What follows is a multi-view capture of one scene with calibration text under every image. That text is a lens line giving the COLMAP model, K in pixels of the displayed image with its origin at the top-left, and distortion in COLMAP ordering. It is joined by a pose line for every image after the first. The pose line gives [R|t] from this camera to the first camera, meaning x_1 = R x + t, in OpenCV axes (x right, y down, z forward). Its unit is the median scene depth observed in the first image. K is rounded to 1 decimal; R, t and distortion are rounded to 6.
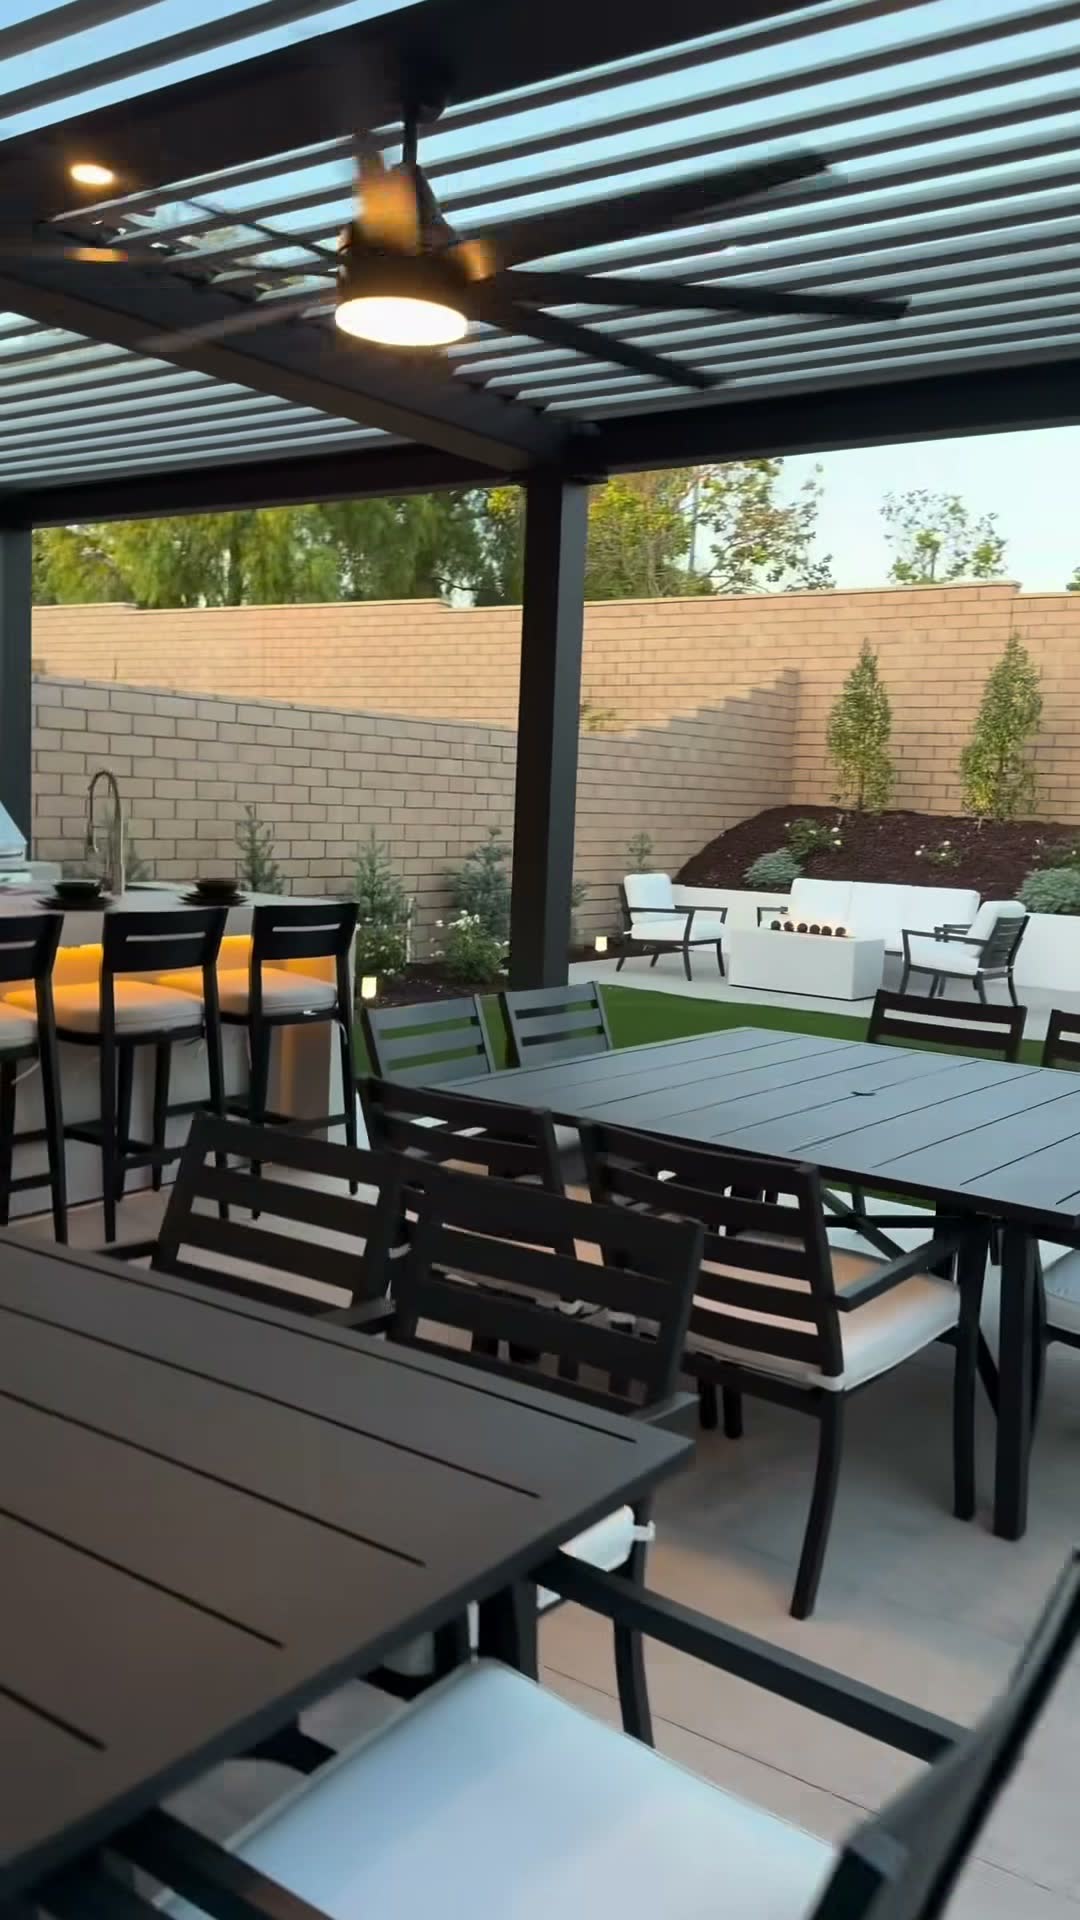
lens RADIAL K [[1568.6, 0, 540.0], [0, 1568.6, 960.0], [0, 0, 1]] dist [0.198540, -0.427754]
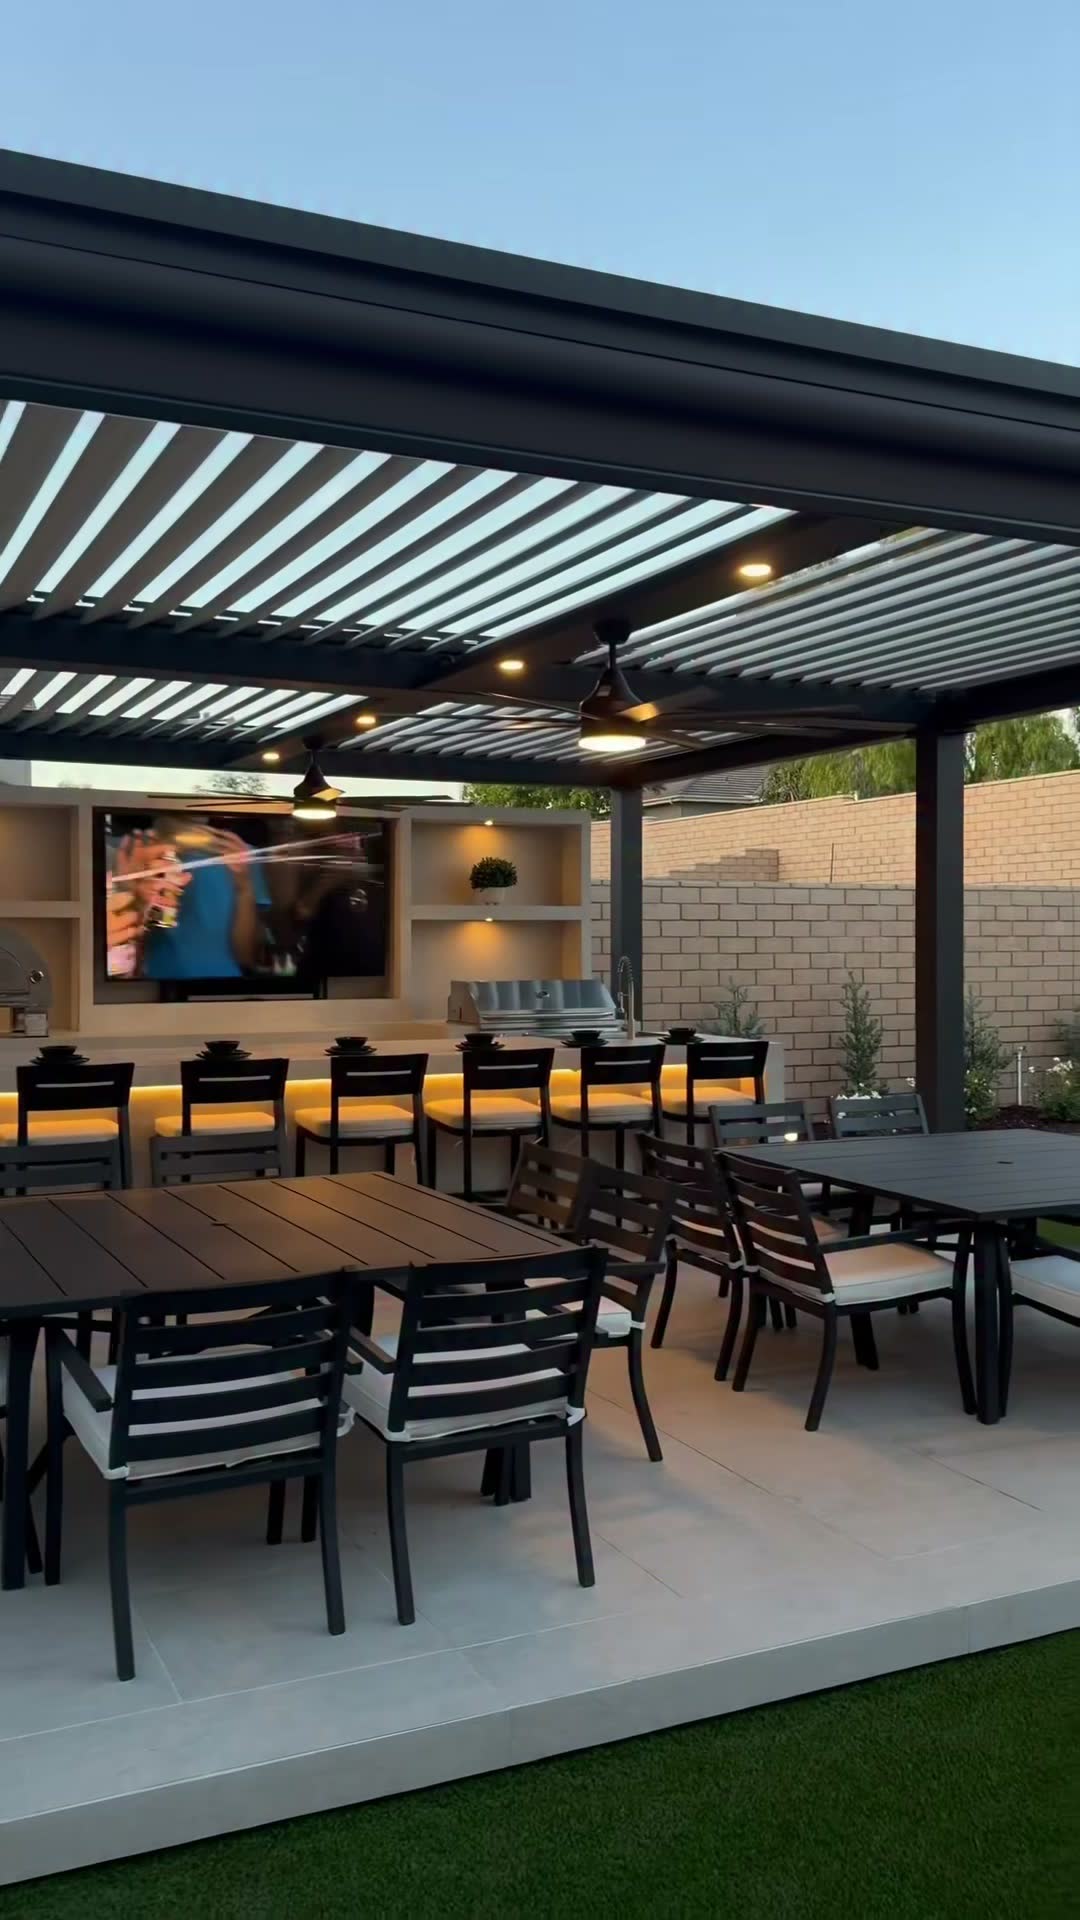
lens RADIAL K [[1568.4, 0, 542.6], [0, 1568.4, 966.4], [0, 0, 1]] dist [0.204985, -0.417634]
pose [[0.879990, -0.037066, -0.473543, 0.267140], [-0.009331, 0.995409, -0.095255, 0.024255], [0.474900, 0.088242, 0.875604, -0.260080]]
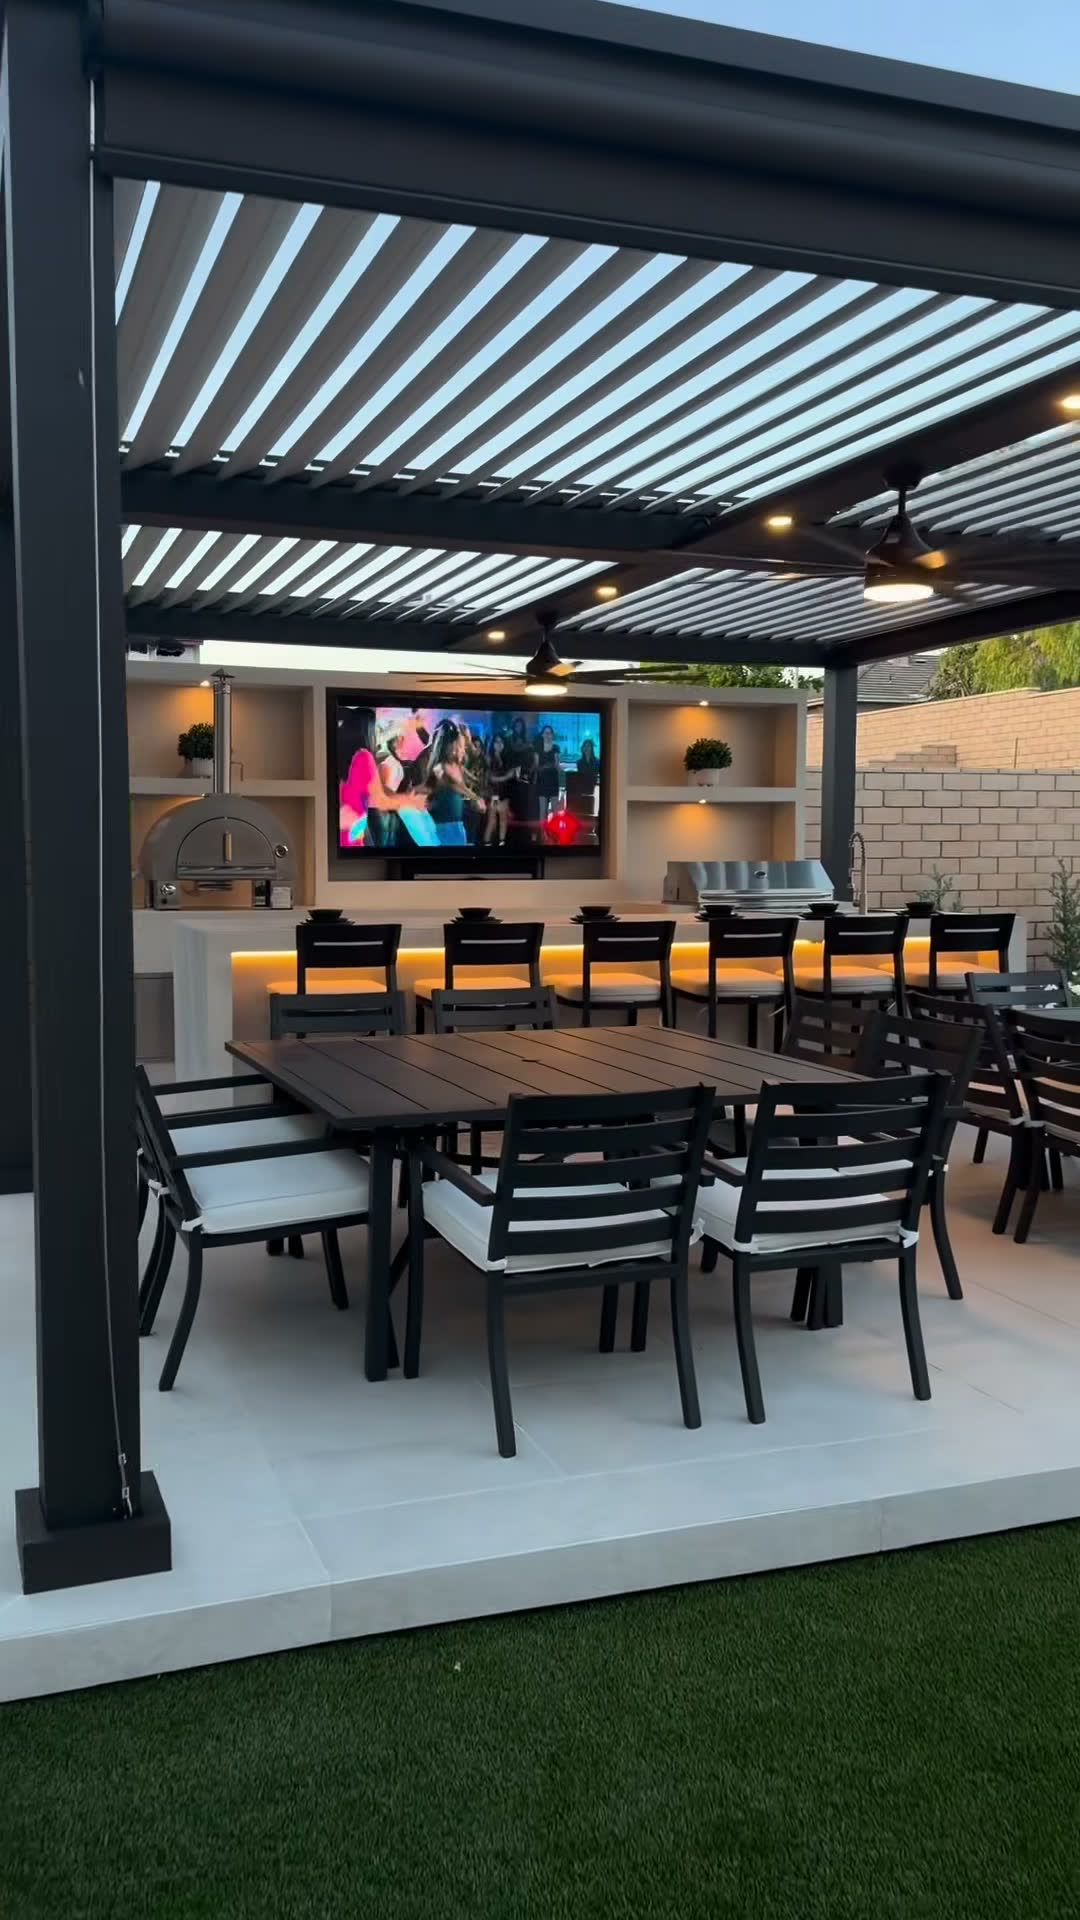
lens RADIAL K [[1568.6, 0, 540.0], [0, 1568.6, 960.0], [0, 0, 1]] dist [0.198540, -0.427754]
pose [[0.832881, -0.005745, -0.553422, 0.220701], [-0.020193, 0.998965, -0.040760, 0.049731], [0.553083, 0.045124, 0.831903, -0.298934]]
